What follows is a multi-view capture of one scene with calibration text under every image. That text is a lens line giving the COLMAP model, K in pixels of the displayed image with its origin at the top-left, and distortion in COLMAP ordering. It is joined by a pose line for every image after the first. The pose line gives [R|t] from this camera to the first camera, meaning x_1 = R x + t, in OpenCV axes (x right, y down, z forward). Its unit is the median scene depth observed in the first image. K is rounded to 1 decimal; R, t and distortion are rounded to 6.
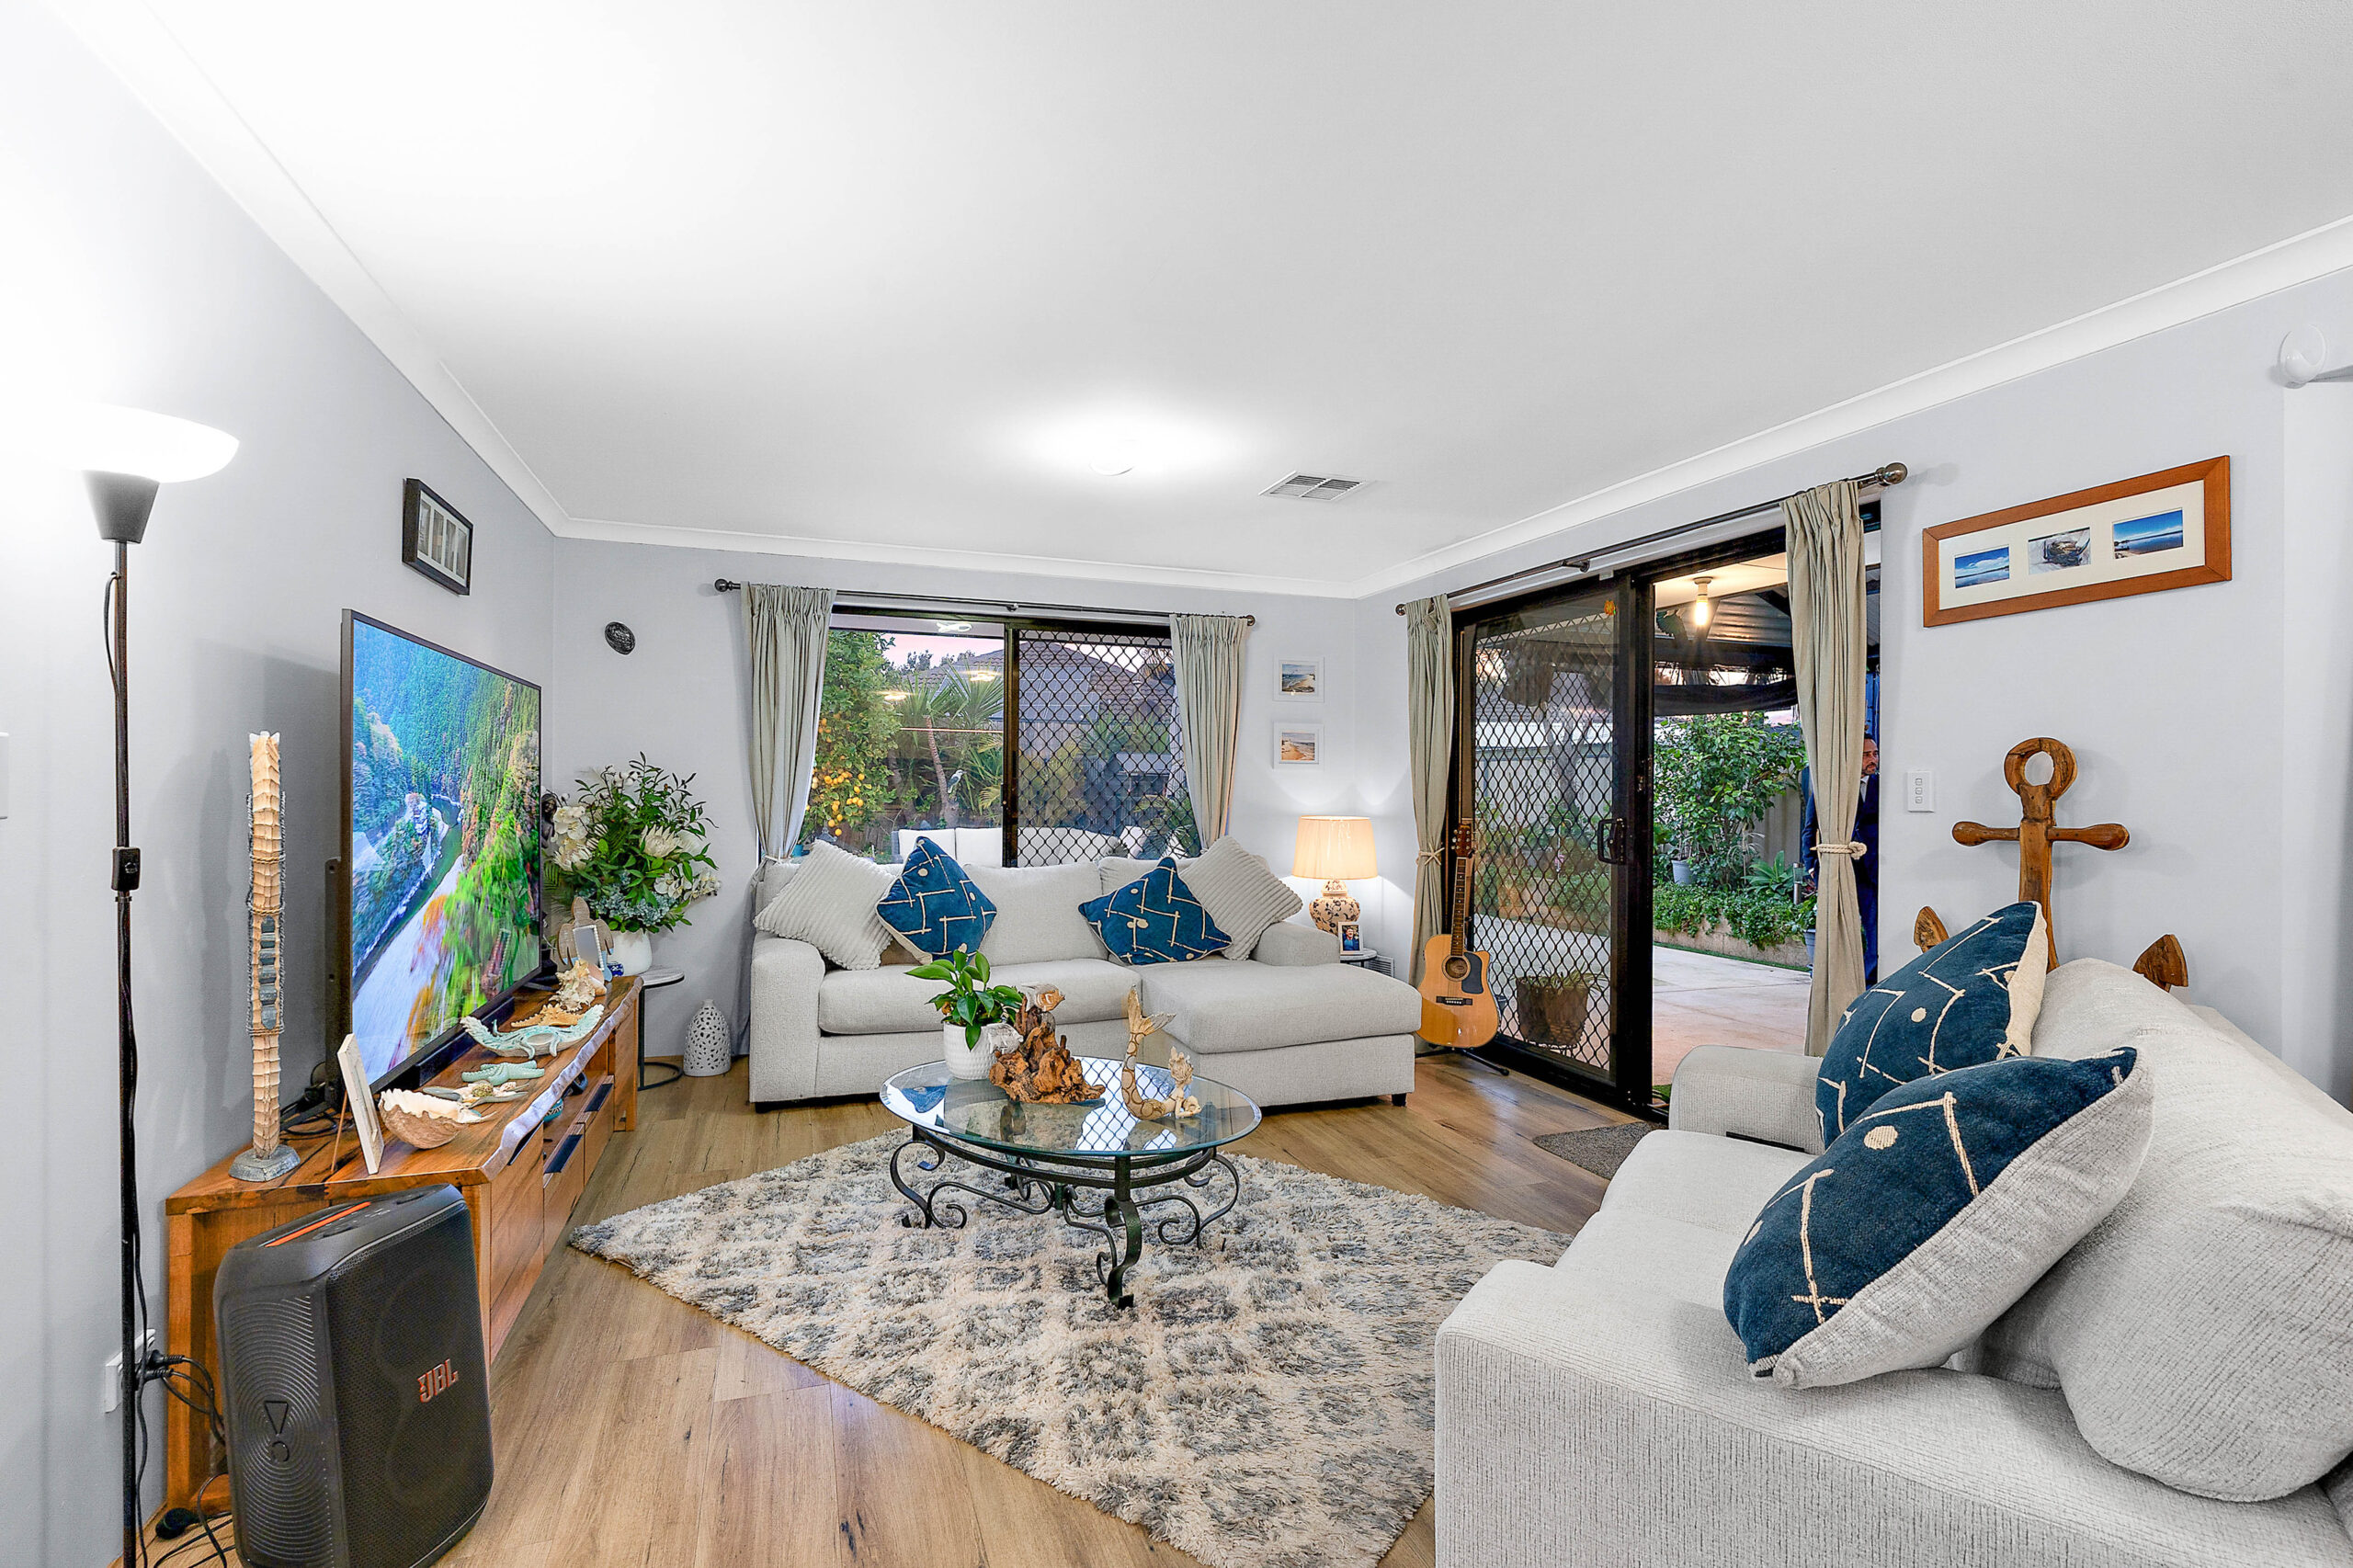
lens RADIAL K [[1074.0, 0, 1187.6], [0, 1074.0, 786.2], [0, 0, 1]] dist [-0.001467, 0.000952]
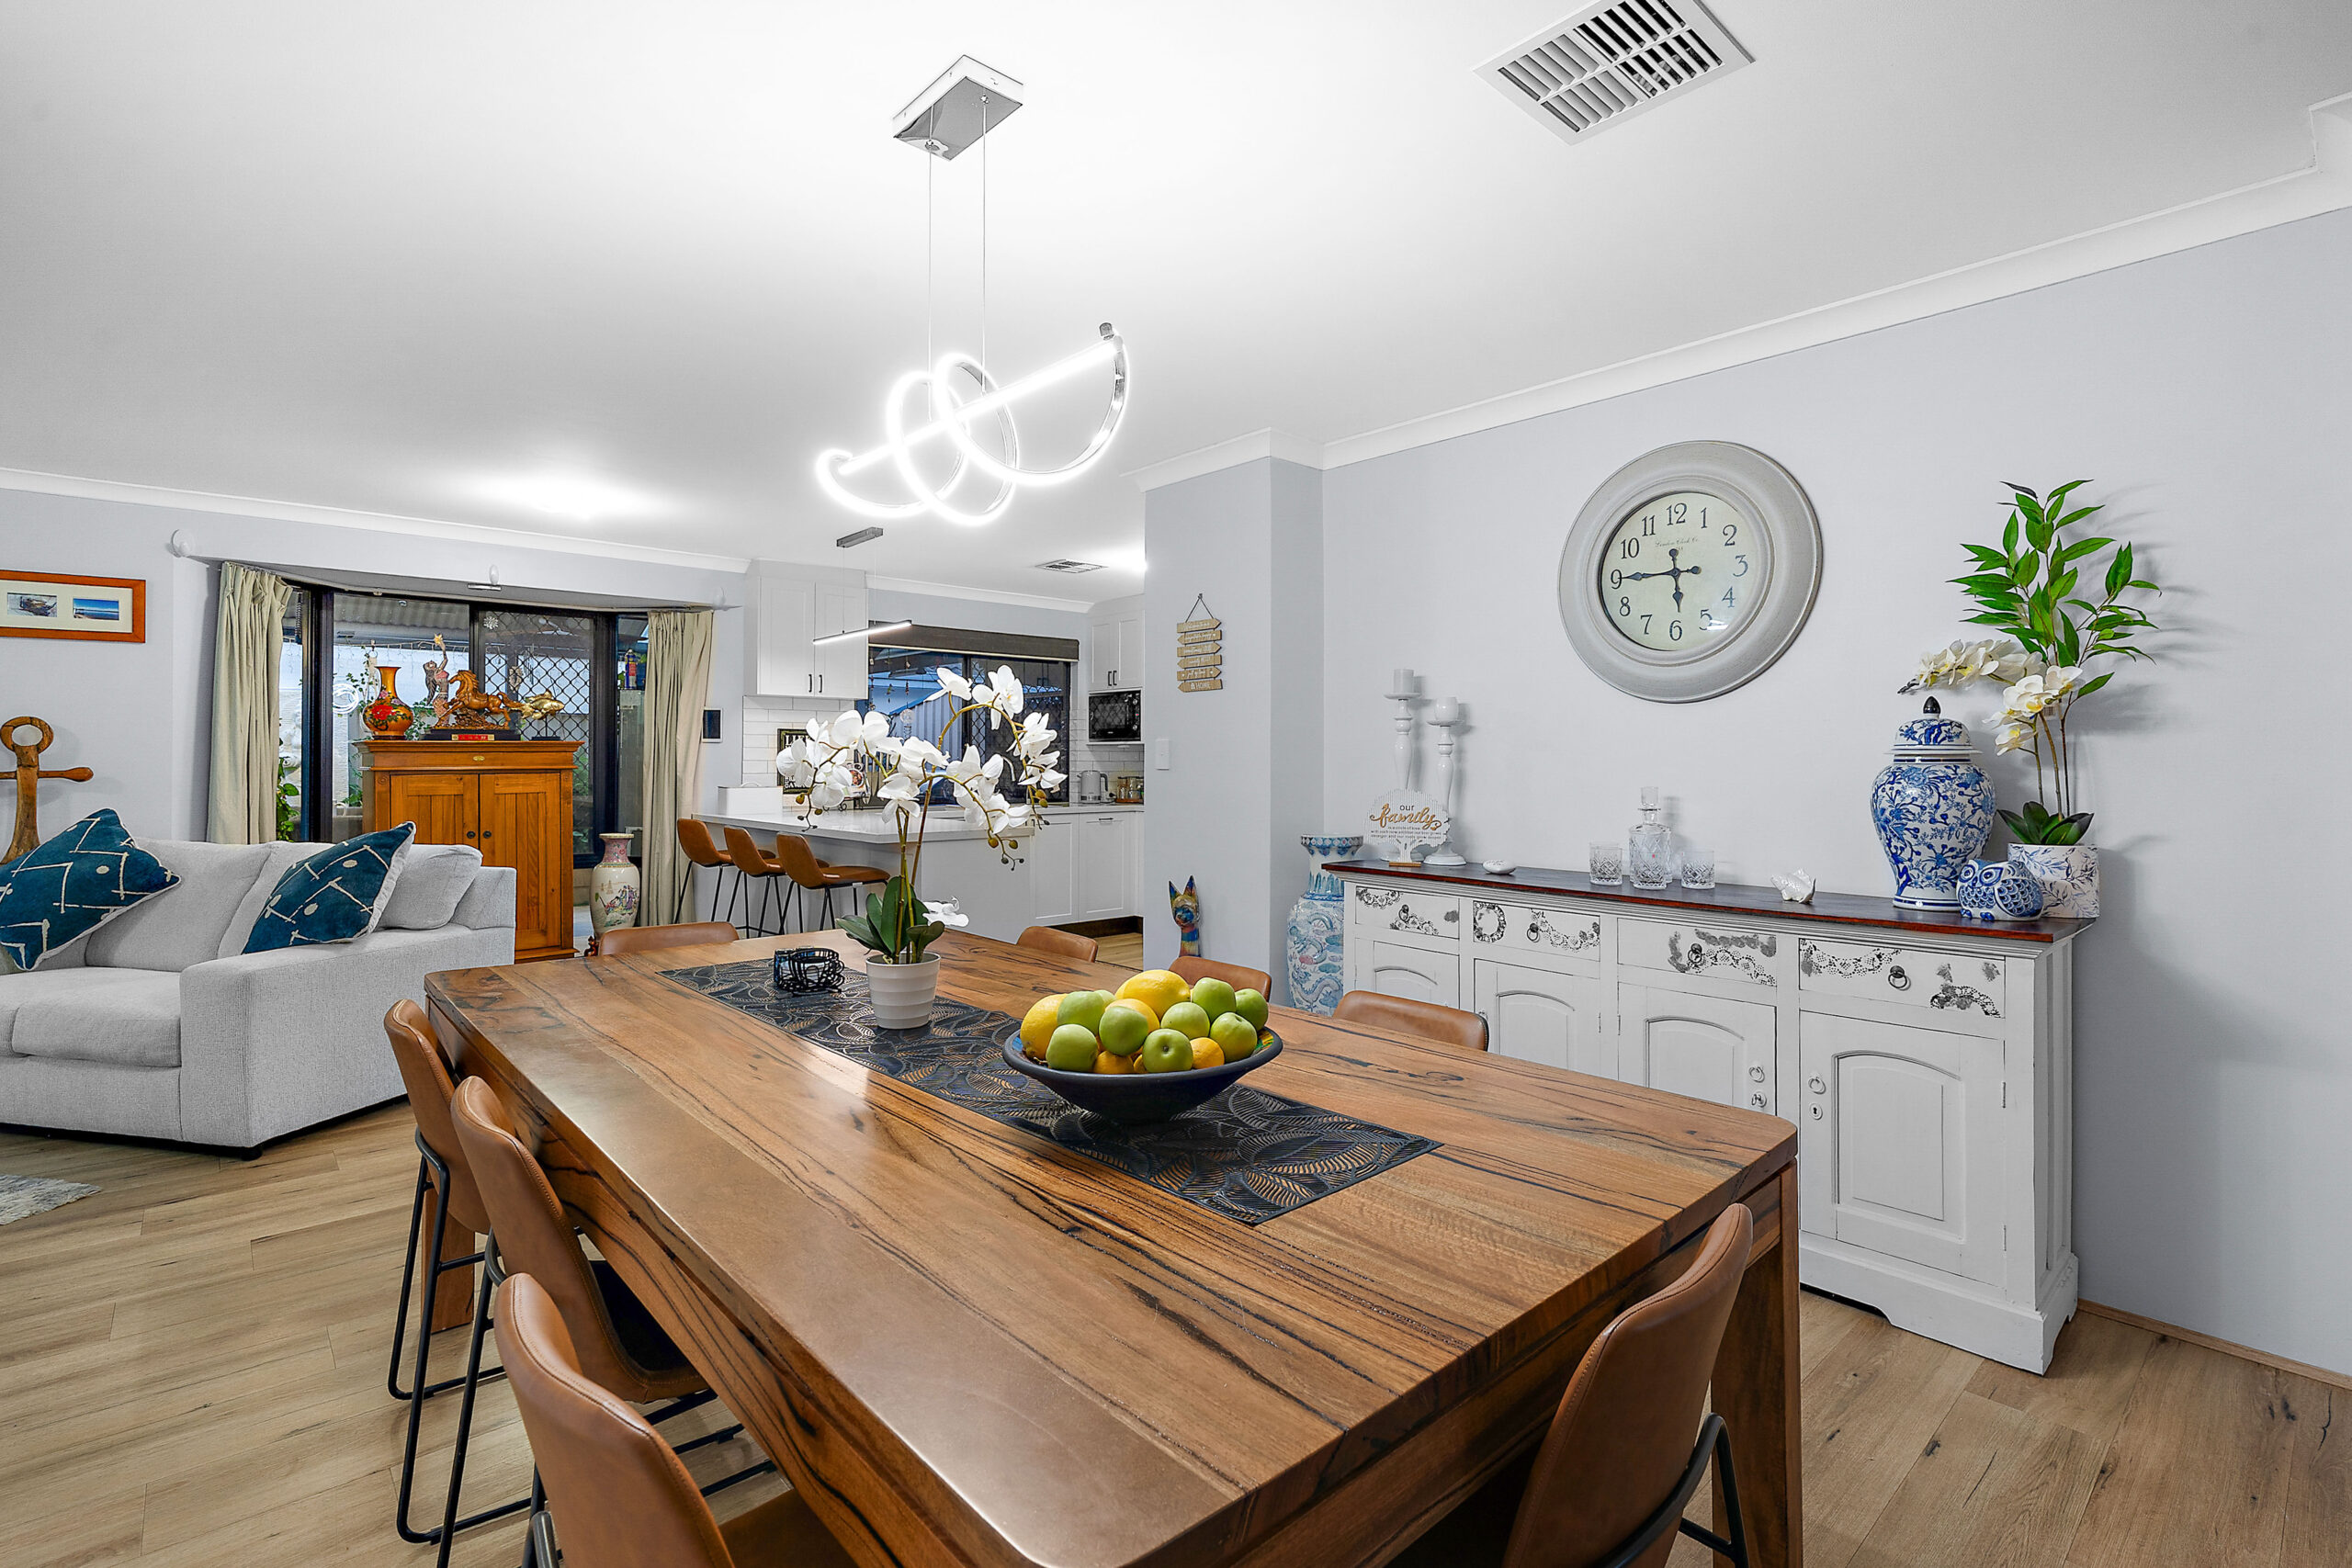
lens RADIAL K [[1073.4, 0, 1183.9], [0, 1073.4, 756.9], [0, 0, 1]] dist [-0.001467, 0.000952]
pose [[-0.370554, -0.008386, 0.928773, -1.200816], [-0.010551, 0.999933, 0.004819, -0.008507], [-0.928751, -0.008014, -0.370617, -0.037038]]
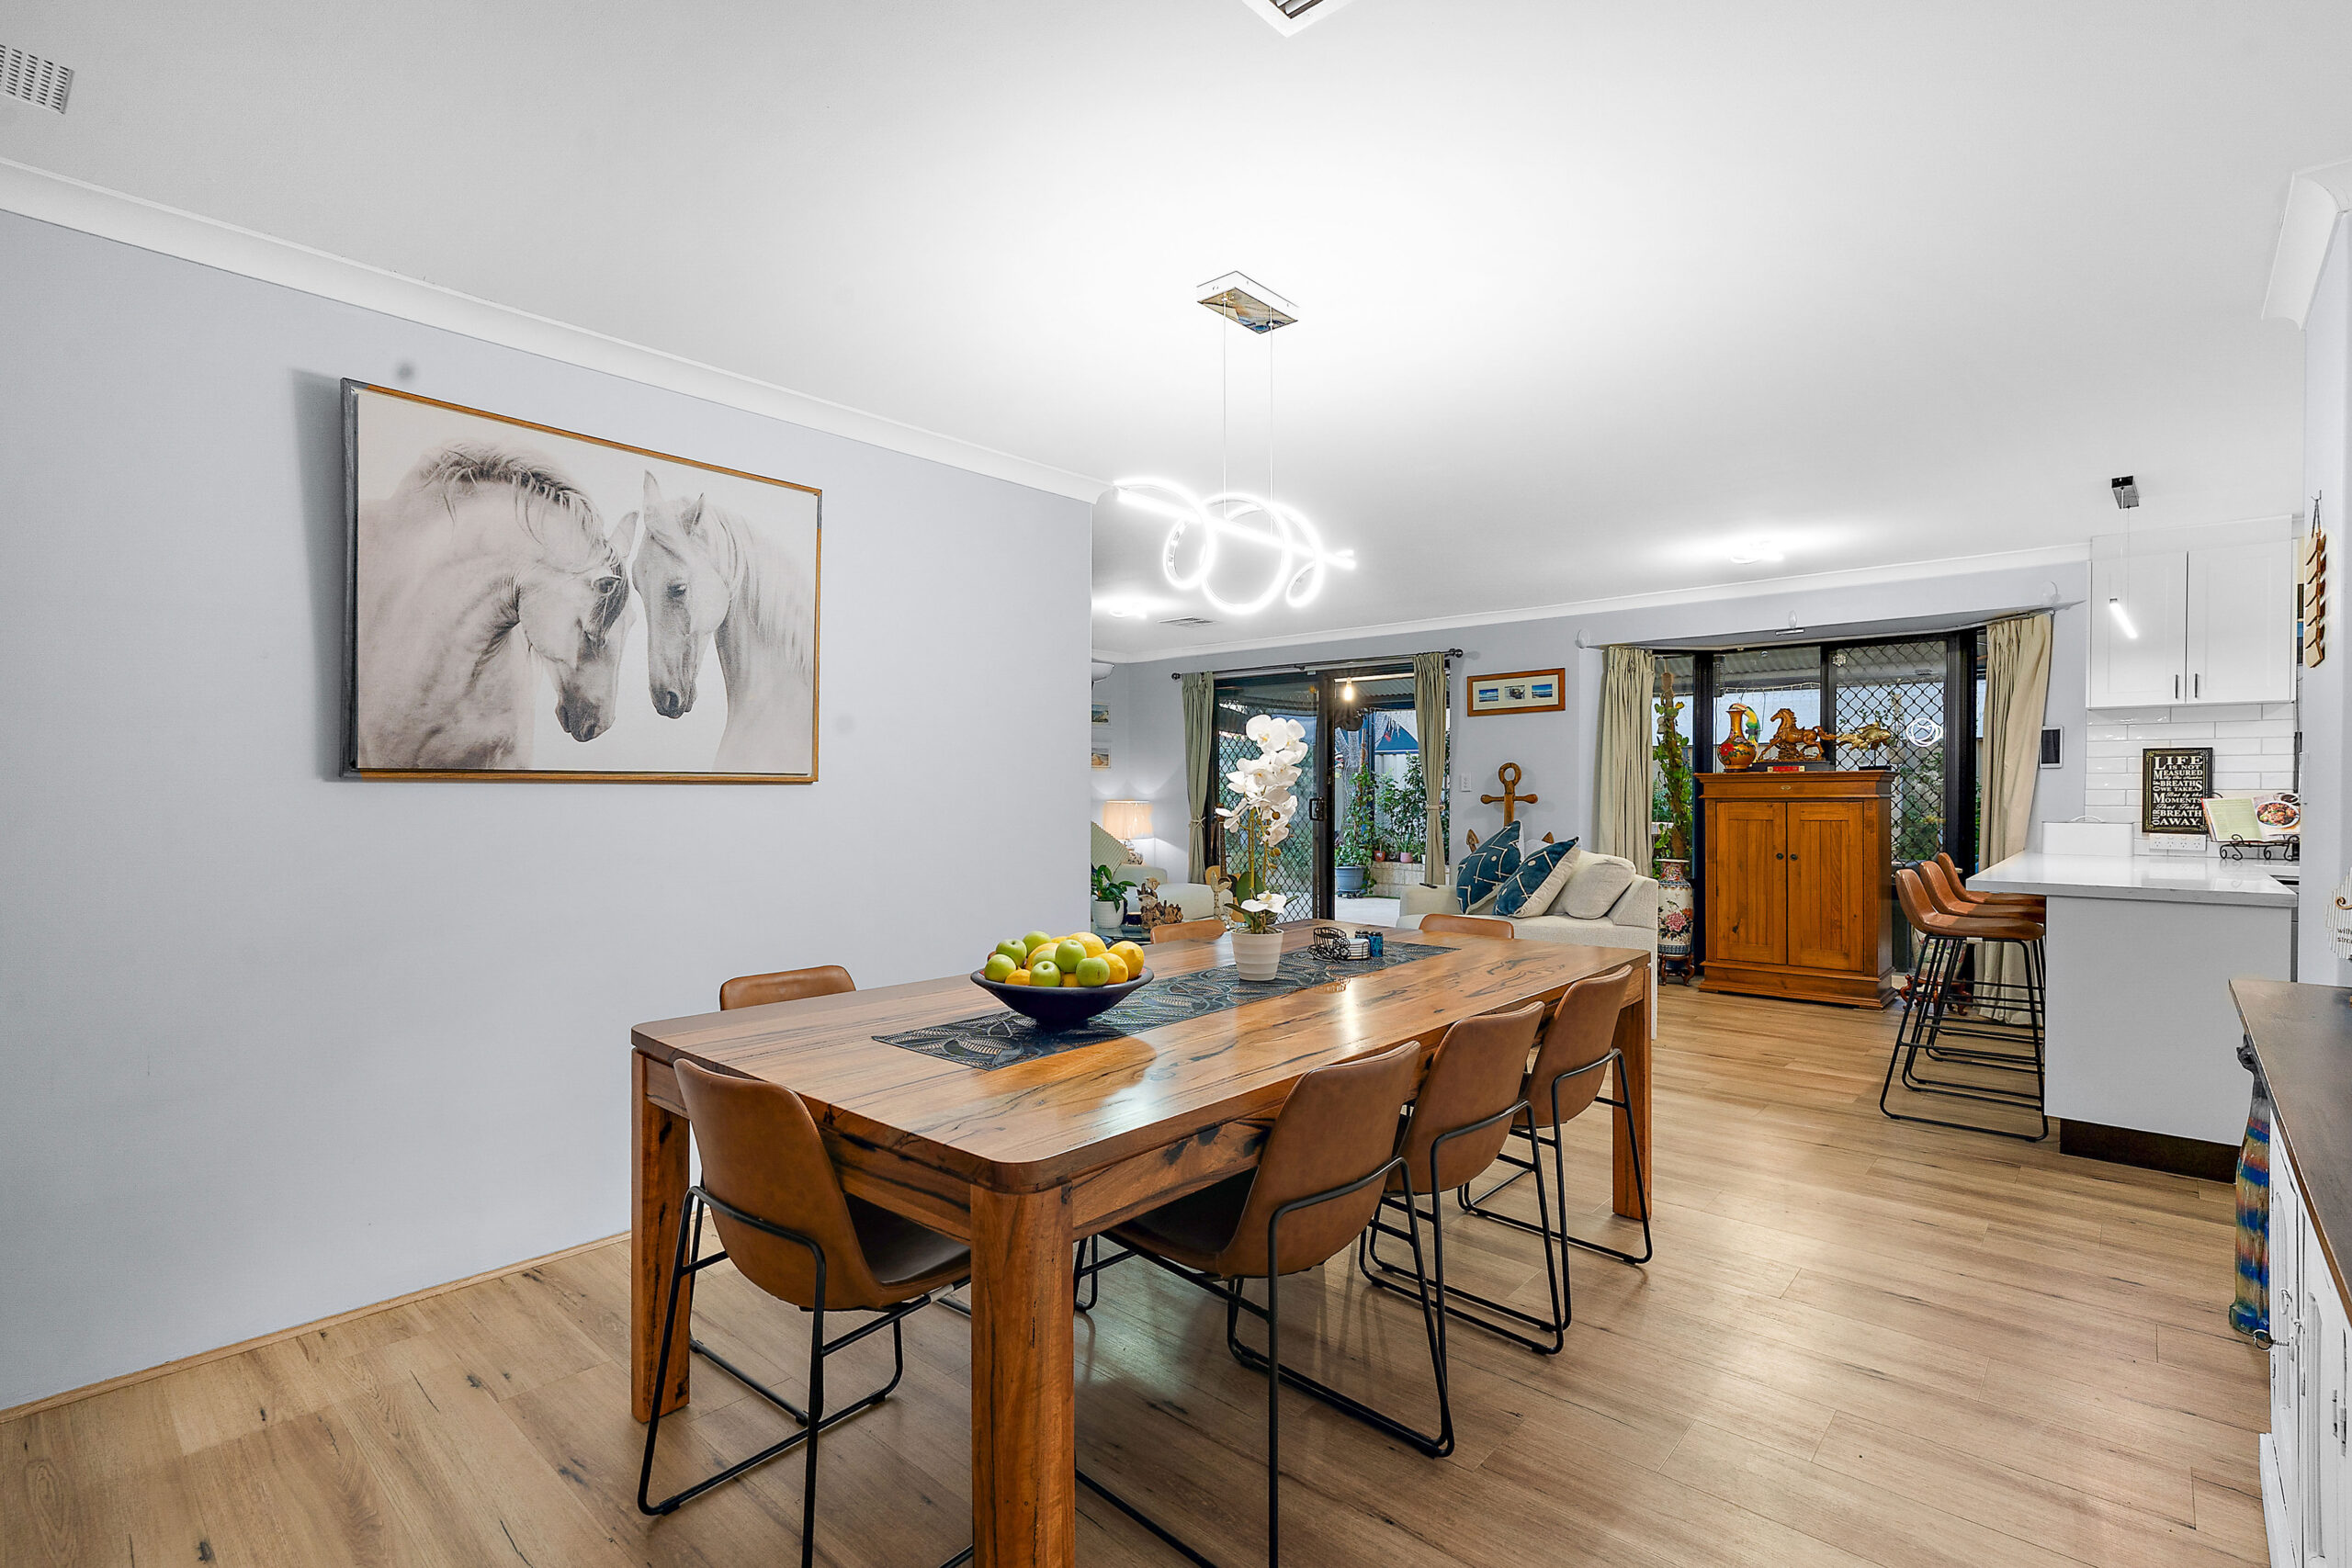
lens RADIAL K [[1073.4, 0, 1170.7], [0, 1073.4, 806.3], [0, 0, 1]] dist [-0.001467, 0.000952]
pose [[0.884508, -0.017998, 0.466179, -1.026838], [0.006778, 0.999646, 0.025734, -0.009625], [-0.466477, -0.019602, 0.884316, -0.831116]]
